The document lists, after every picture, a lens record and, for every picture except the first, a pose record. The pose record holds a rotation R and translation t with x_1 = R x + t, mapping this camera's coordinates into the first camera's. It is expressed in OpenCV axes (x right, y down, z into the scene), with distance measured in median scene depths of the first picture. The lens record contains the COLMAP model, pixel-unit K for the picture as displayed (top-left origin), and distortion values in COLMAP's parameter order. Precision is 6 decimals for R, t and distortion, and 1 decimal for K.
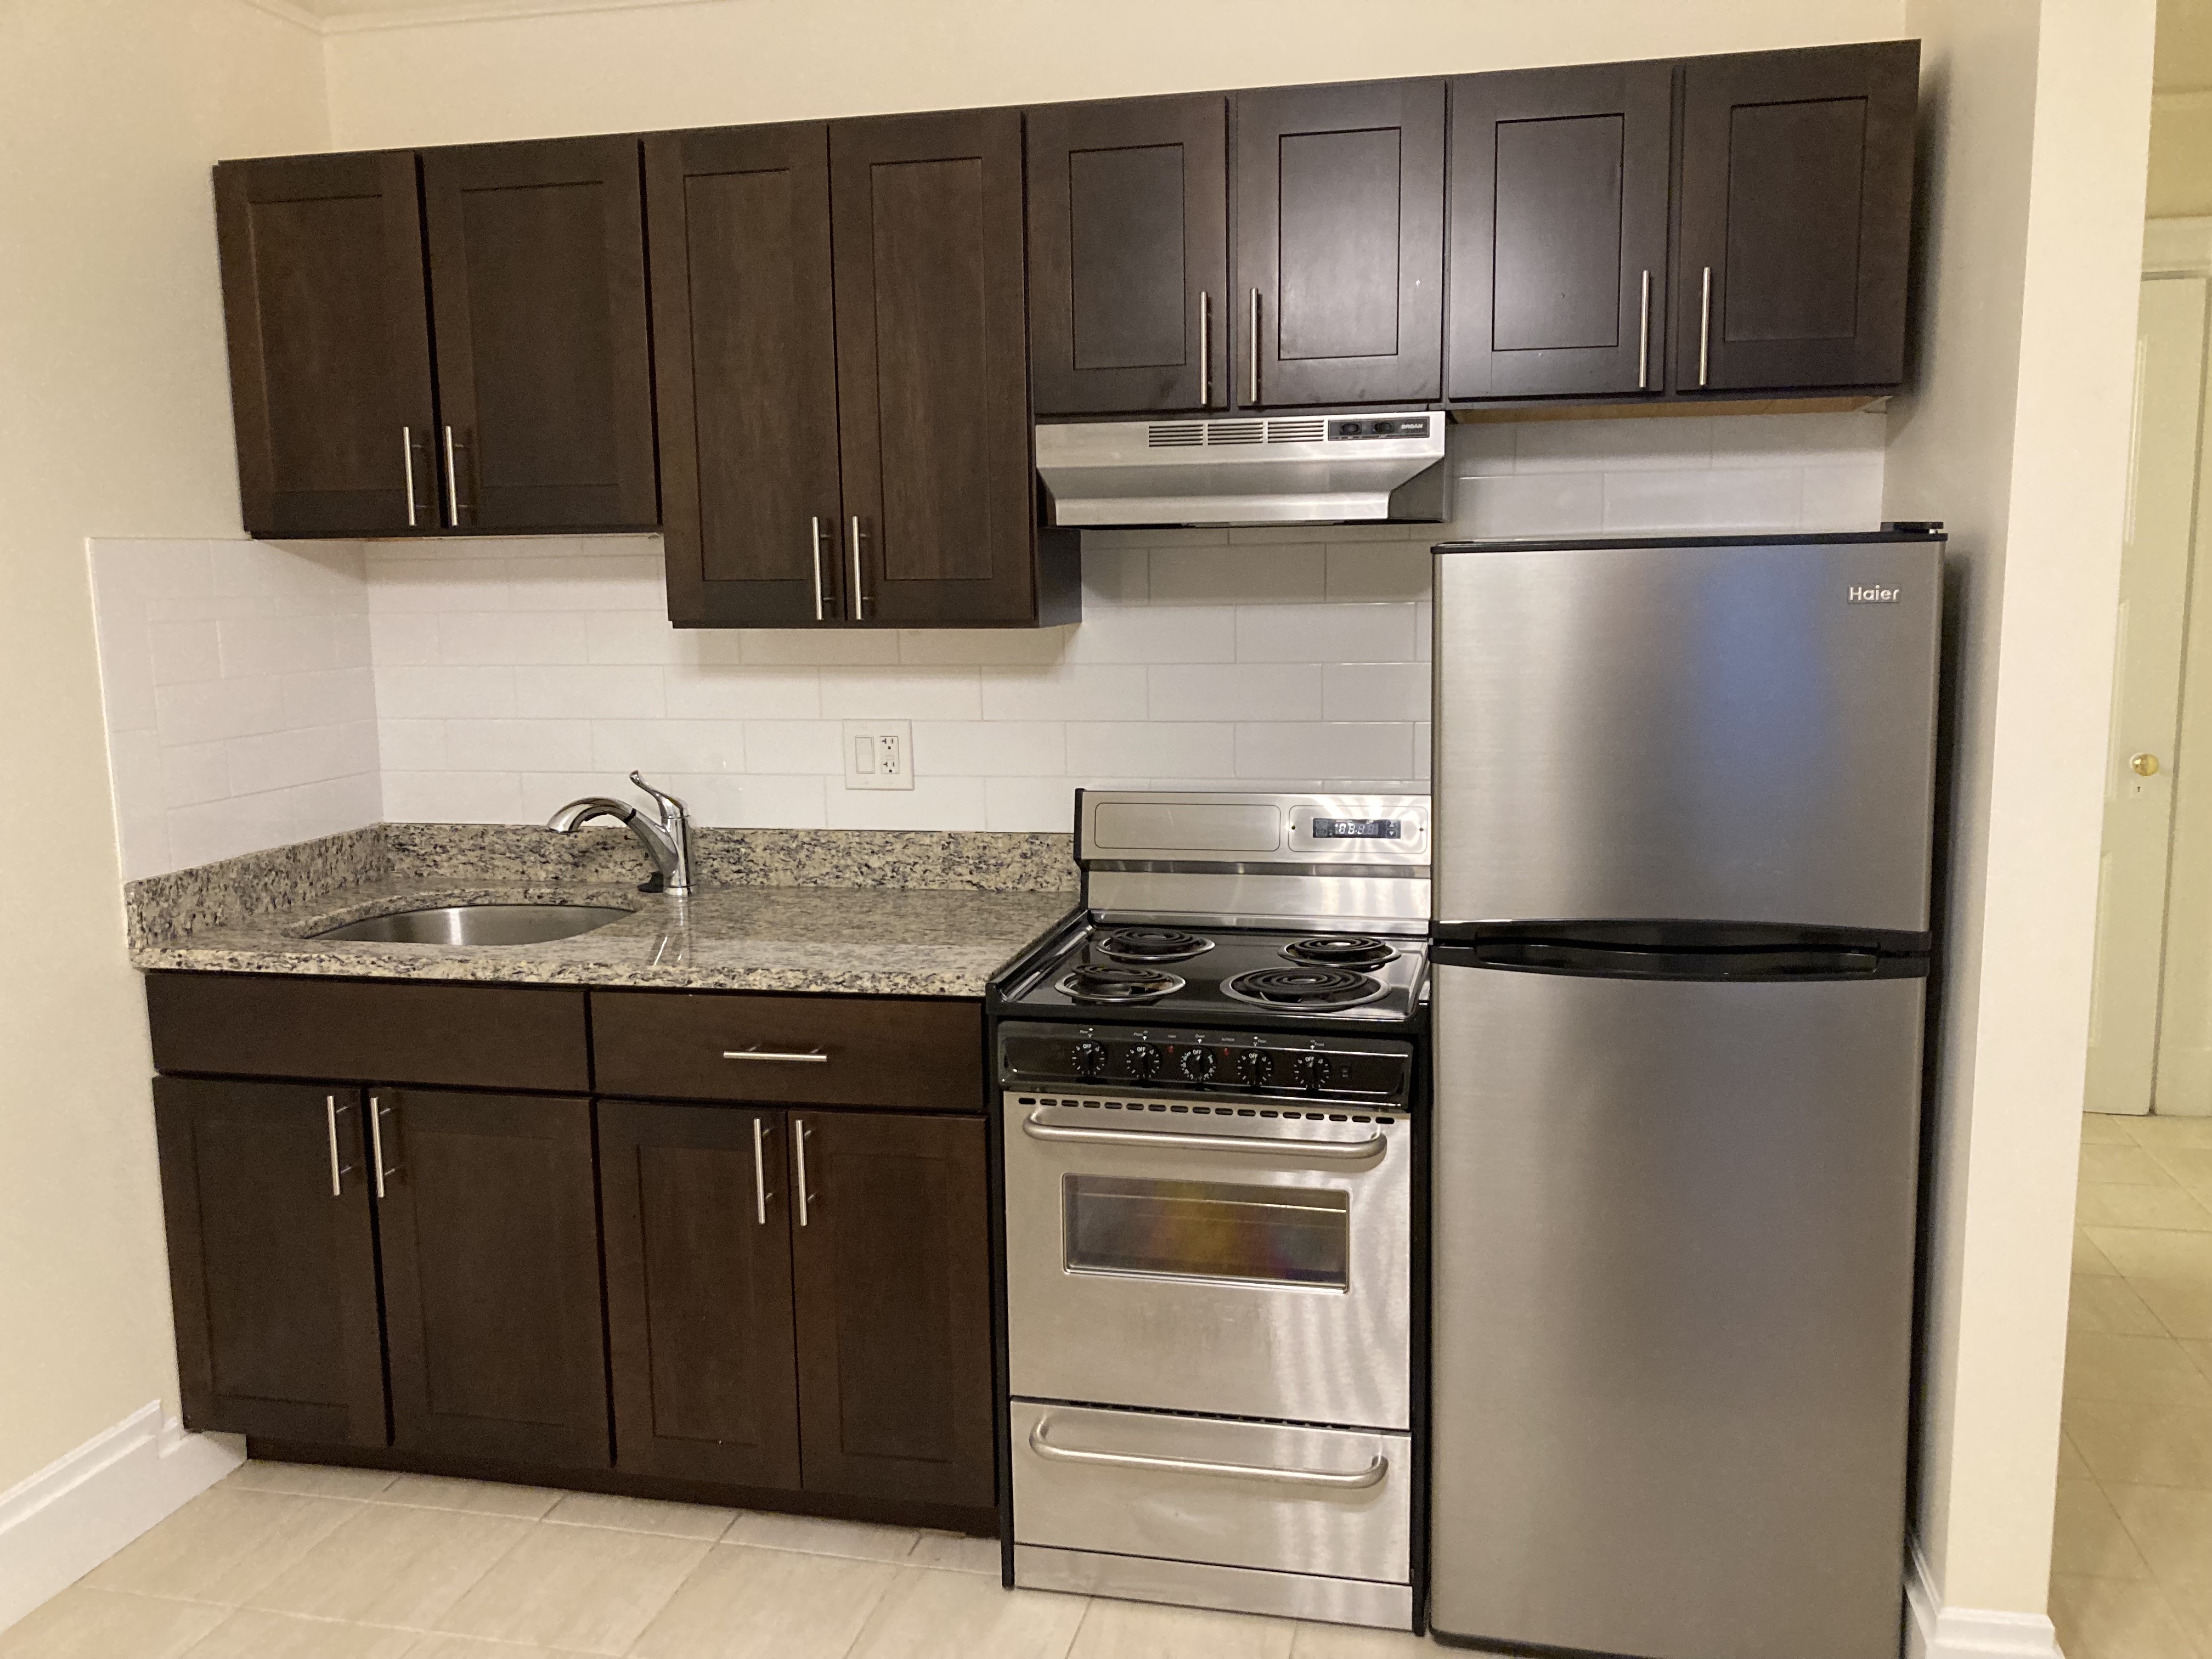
lens RADIAL K [[1858.1, 0, 1103.8], [0, 1858.1, 806.1], [0, 0, 1]] dist [0.095987, -0.072889]
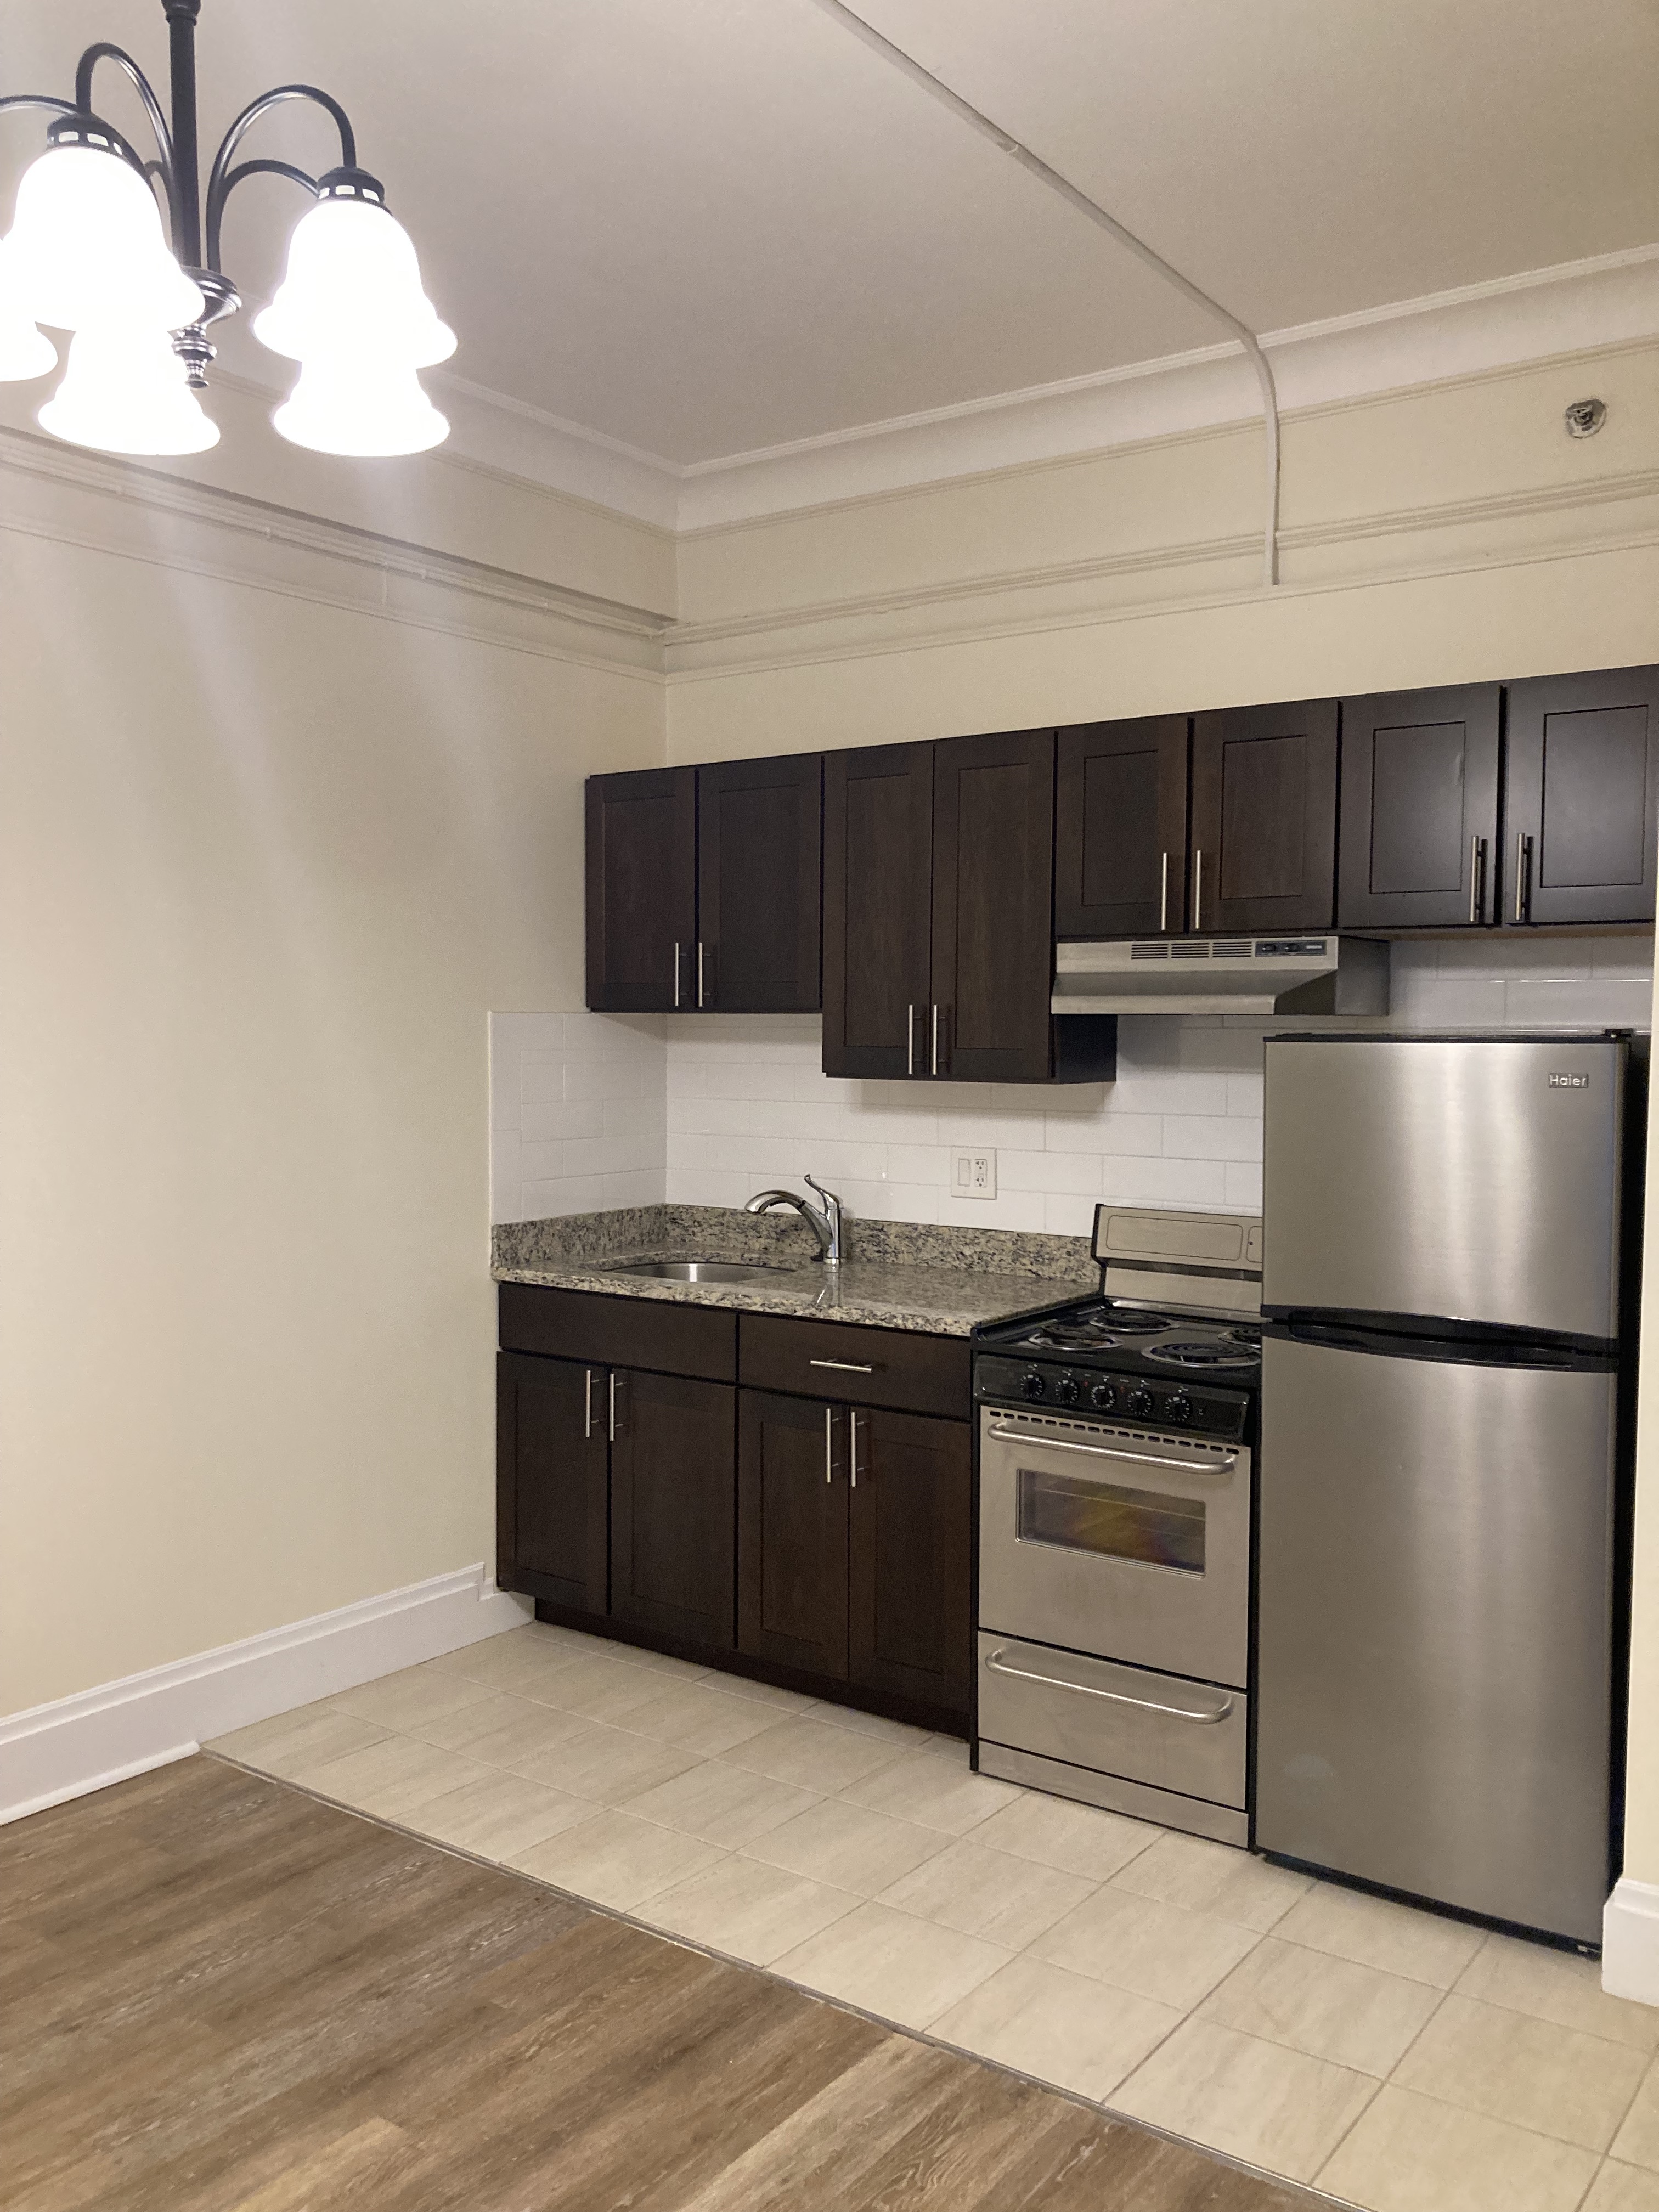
lens RADIAL K [[1839.6, 0, 829.5], [0, 1839.6, 1106.0], [0, 0, 1]] dist [0.328482, -0.728220]
pose [[0.924616, 0.040062, -0.378787, 0.331063], [-0.071216, 0.995100, -0.068592, 0.027286], [0.374183, 0.090397, 0.922939, -0.343588]]
